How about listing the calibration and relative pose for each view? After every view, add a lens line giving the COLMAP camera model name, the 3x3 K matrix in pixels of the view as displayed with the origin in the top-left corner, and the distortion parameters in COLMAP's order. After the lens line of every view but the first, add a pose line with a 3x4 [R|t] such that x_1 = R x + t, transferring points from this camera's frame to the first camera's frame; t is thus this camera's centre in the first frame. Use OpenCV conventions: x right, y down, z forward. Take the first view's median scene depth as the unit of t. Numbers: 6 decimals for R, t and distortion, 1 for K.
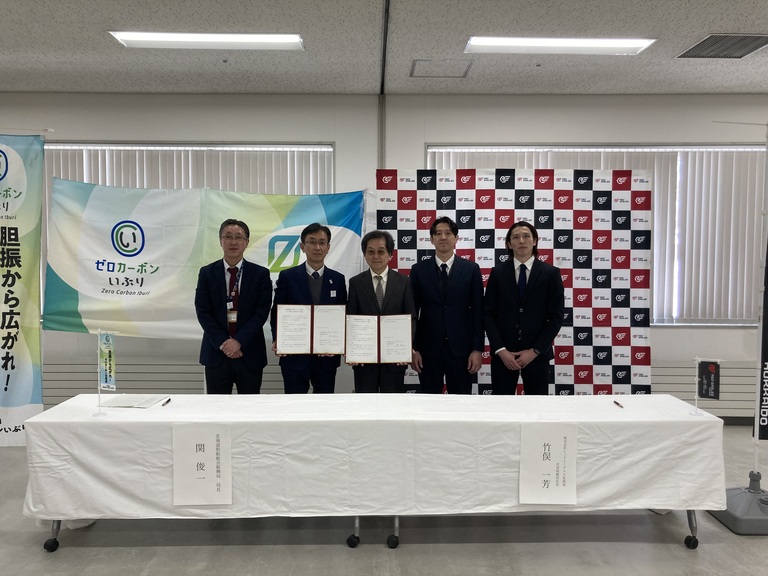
lens RADIAL K [[610.1, 0, 349.4], [0, 610.1, 288.5], [0, 0, 1]] dist [0.008942, 0.012811]
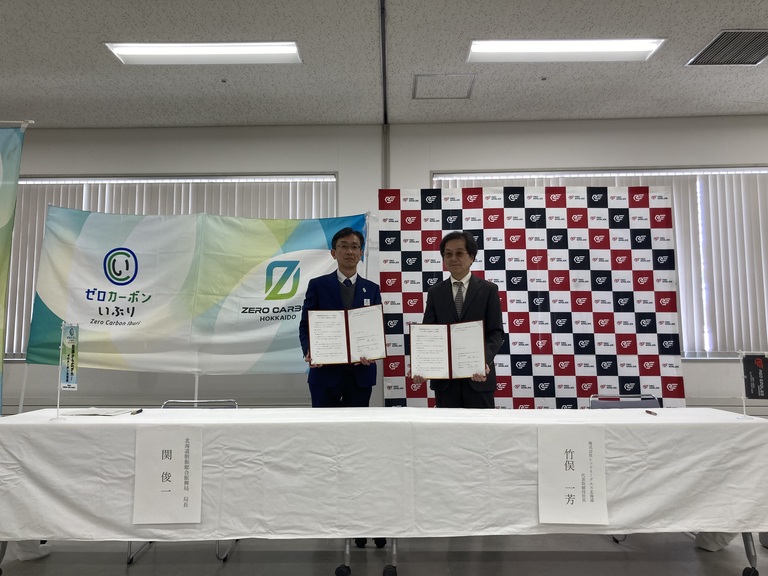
lens RADIAL K [[610.1, 0, 349.4], [0, 610.1, 288.5], [0, 0, 1]] dist [0.008942, 0.012811]
pose [[0.999561, -0.001973, -0.029550, 0.027045], [-0.002245, 0.989858, -0.142045, 0.096812], [0.029530, 0.142049, 0.989419, 0.073585]]
